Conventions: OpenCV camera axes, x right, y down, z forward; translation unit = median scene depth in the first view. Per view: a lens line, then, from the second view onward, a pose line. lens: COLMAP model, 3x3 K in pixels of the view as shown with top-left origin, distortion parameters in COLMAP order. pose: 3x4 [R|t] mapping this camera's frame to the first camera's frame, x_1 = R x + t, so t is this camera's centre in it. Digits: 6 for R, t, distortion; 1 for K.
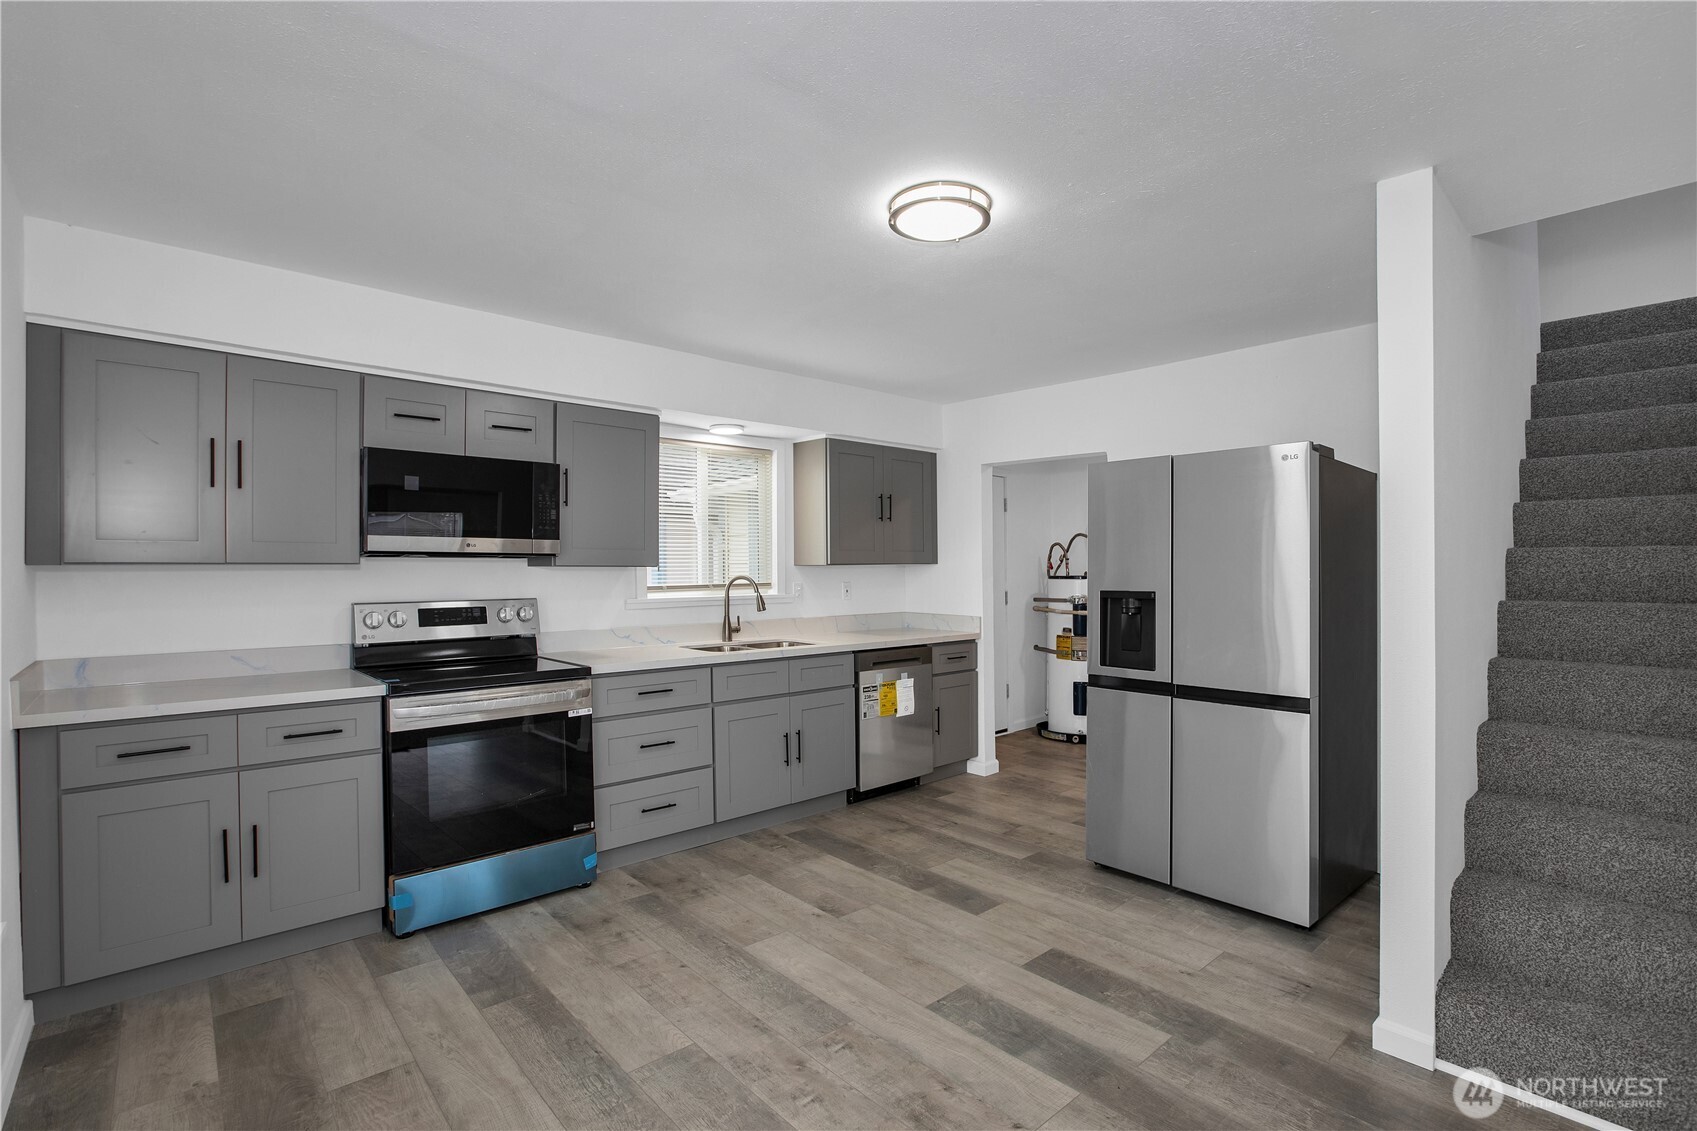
lens RADIAL K [[786.1, 0, 848.5], [0, 786.1, 565.5], [0, 0, 1]] dist [-0.041831, 0.009972]
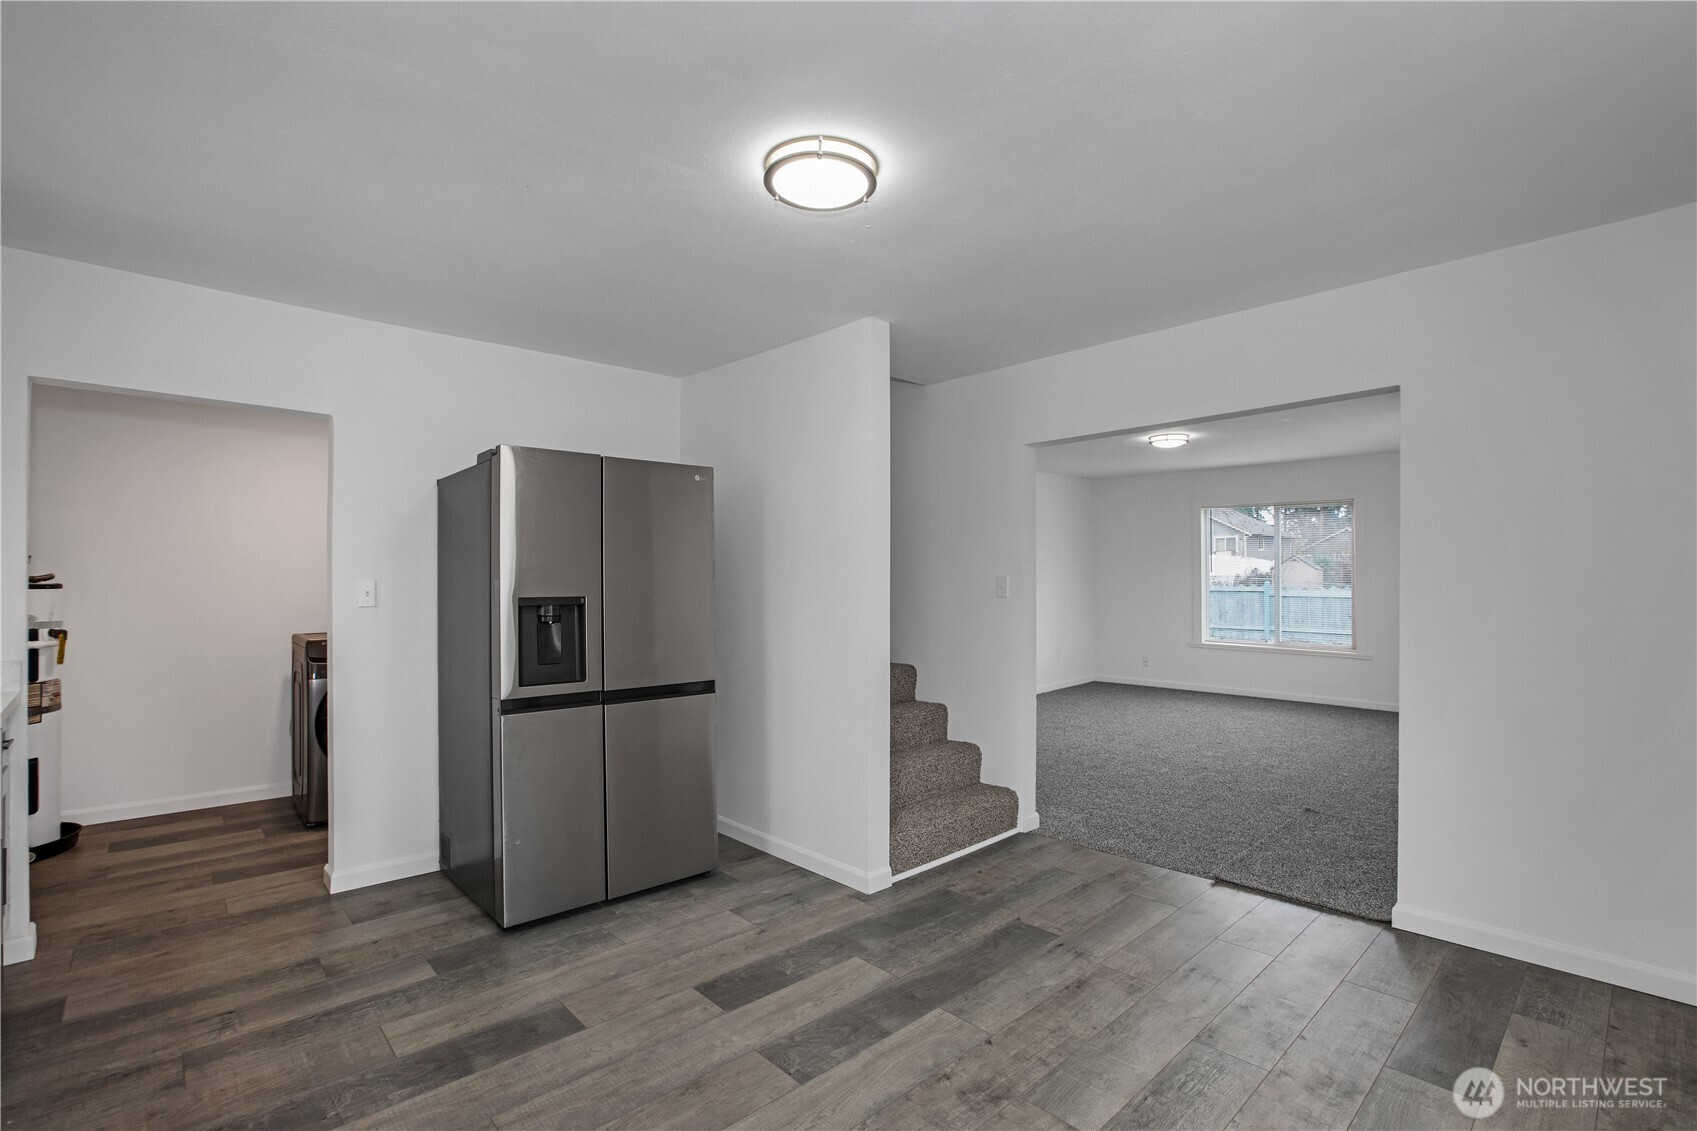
lens RADIAL K [[786.1, 0, 848.5], [0, 786.1, 565.5], [0, 0, 1]] dist [-0.041831, 0.009972]
pose [[-0.025147, 0.015679, 0.999561, -0.583560], [-0.006146, 0.999856, -0.015838, 0.010672], [-0.999665, -0.006542, -0.025047, 0.750056]]
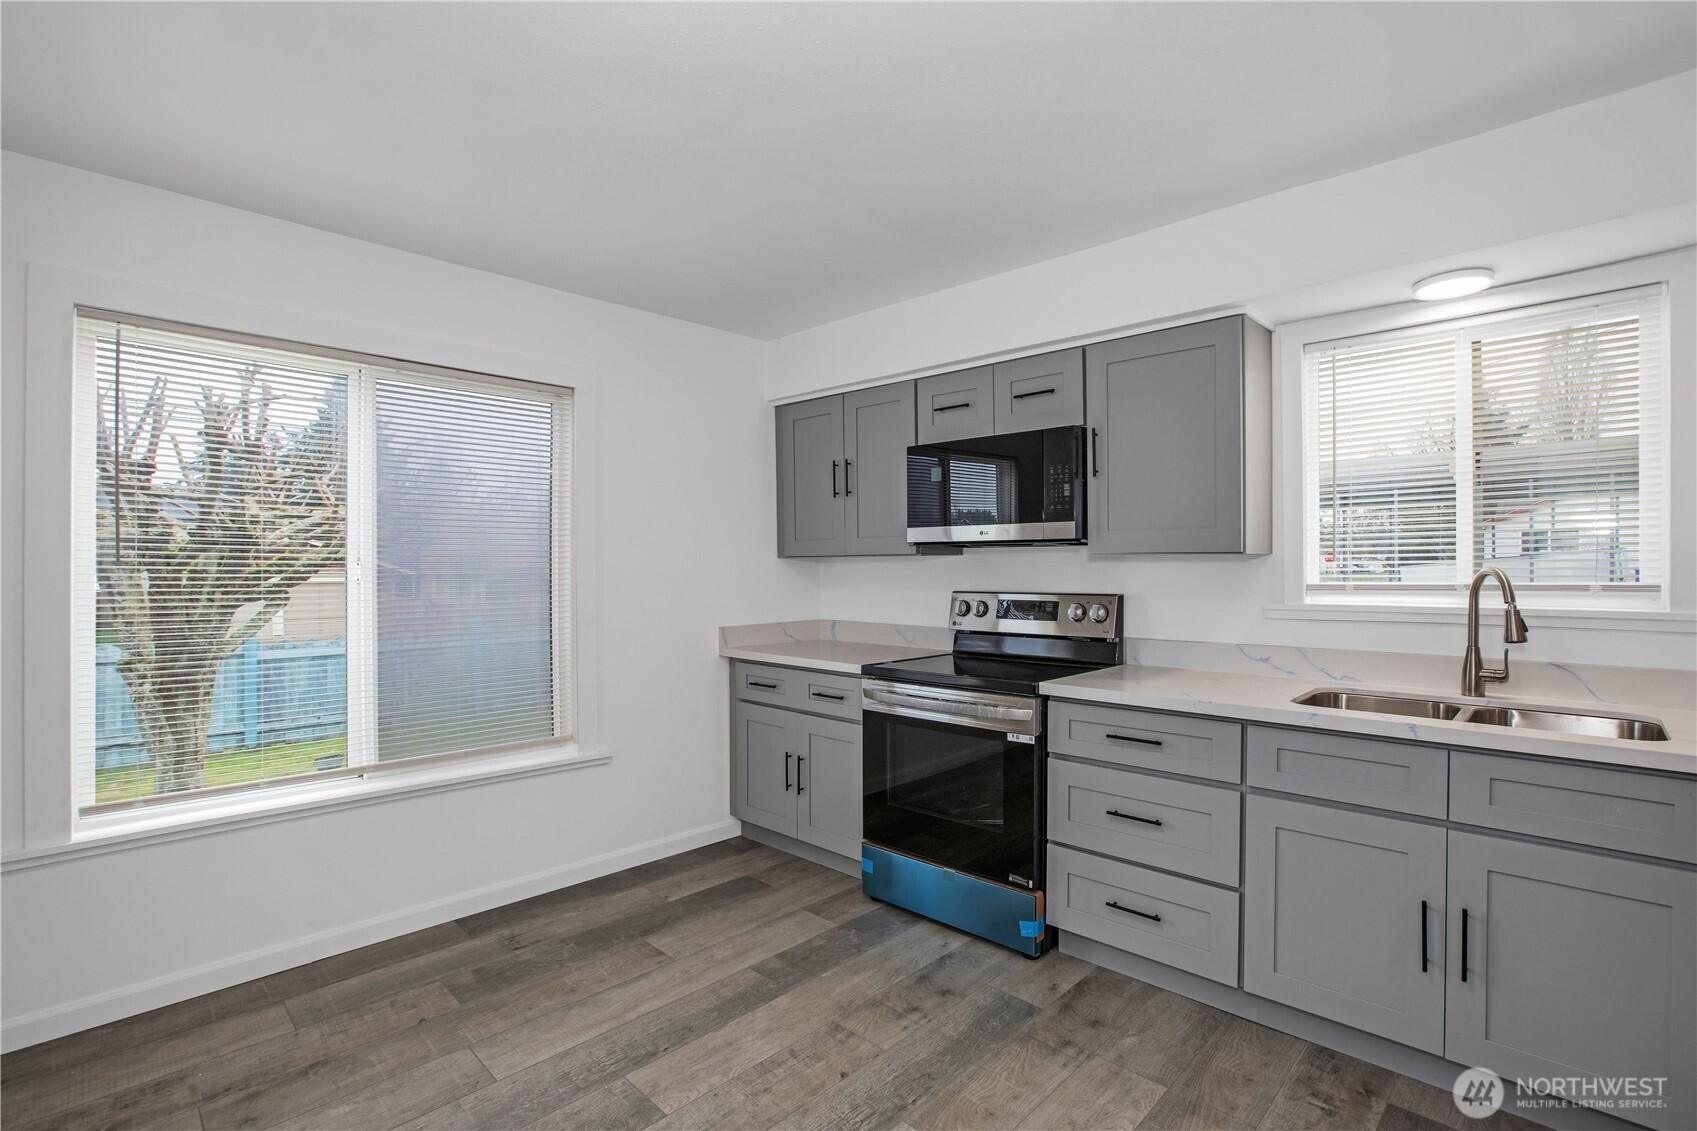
lens RADIAL K [[775.9, 0, 848.5], [0, 775.9, 565.5], [0, 0, 1]] dist [-0.059040, 0.019424]
pose [[0.064174, 0.001596, -0.997937, 0.455030], [0.009175, 0.999956, 0.002189, 0.009615], [0.997897, -0.009297, 0.064156, 0.819922]]
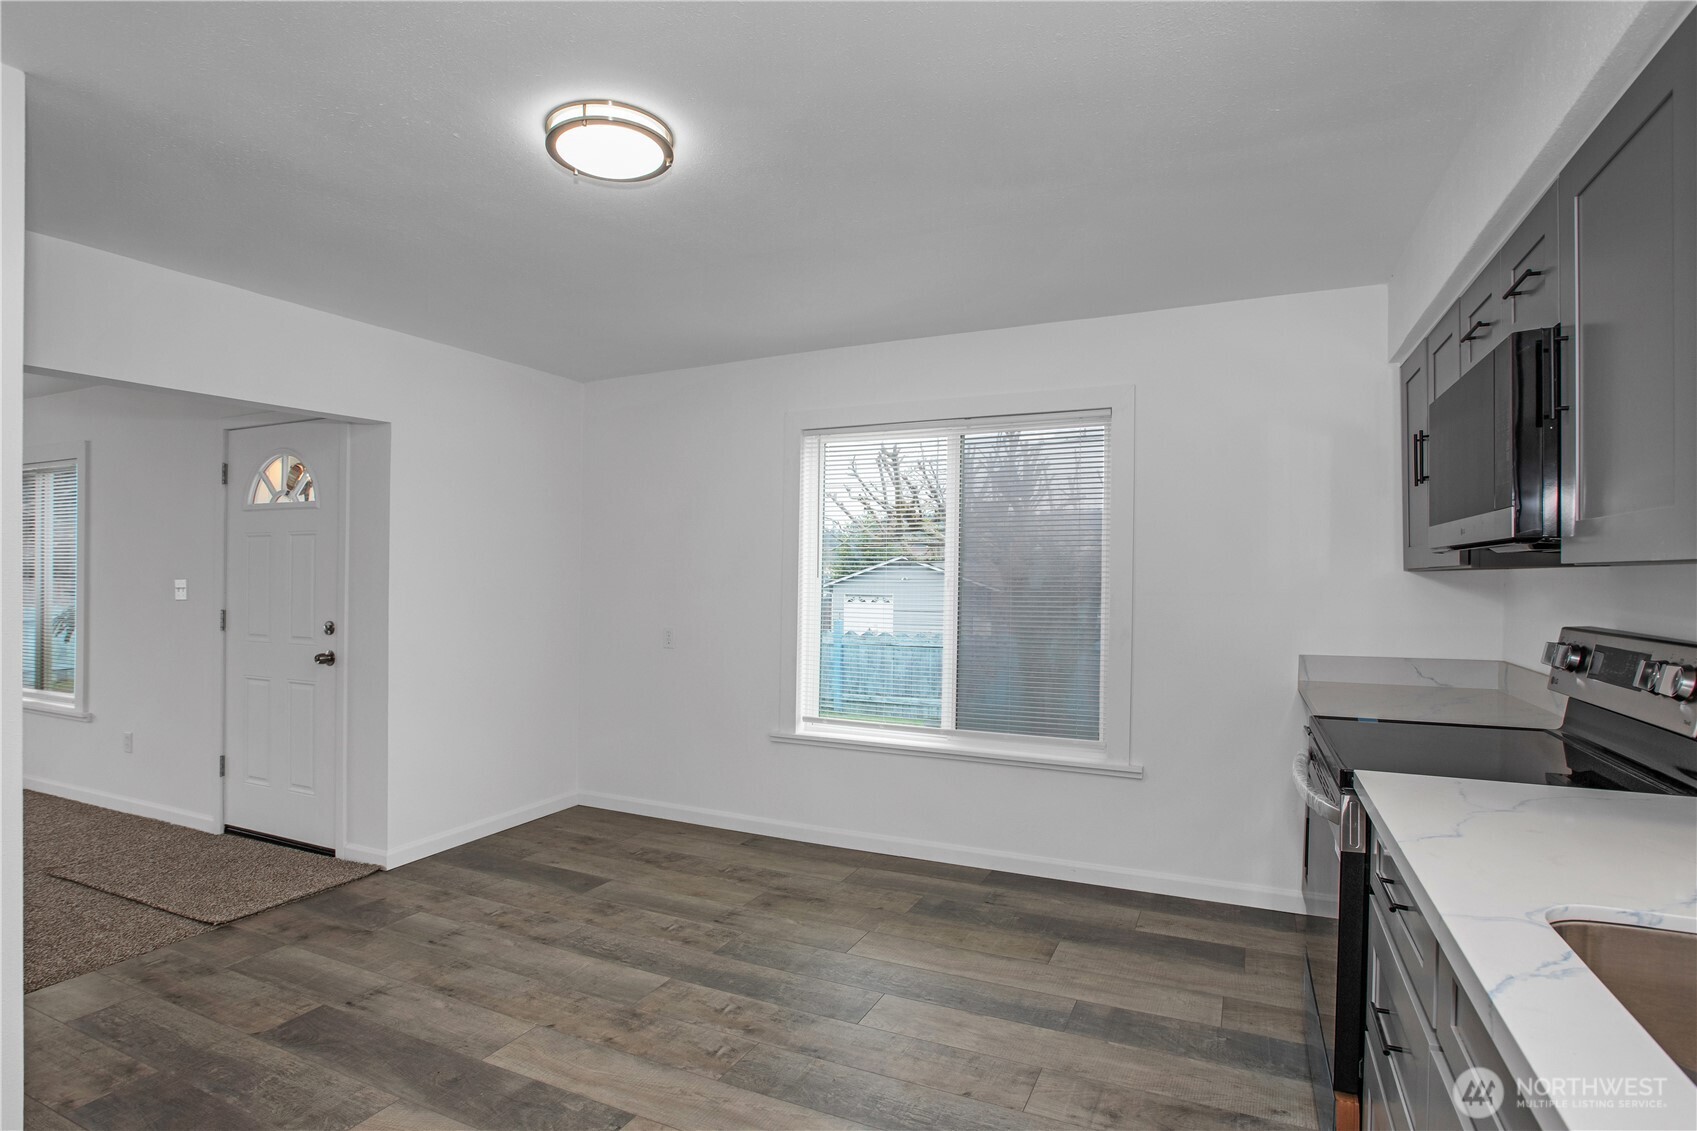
lens RADIAL K [[831.6, 0, 870.2], [0, 831.6, 580.6], [0, 0, 1]] dist [-0.026055, -0.000111]
pose [[-0.914351, 0.001982, -0.404918, 0.169930], [0.003984, 0.999984, -0.004103, 0.012919], [0.404903, -0.005364, -0.914344, 1.450641]]
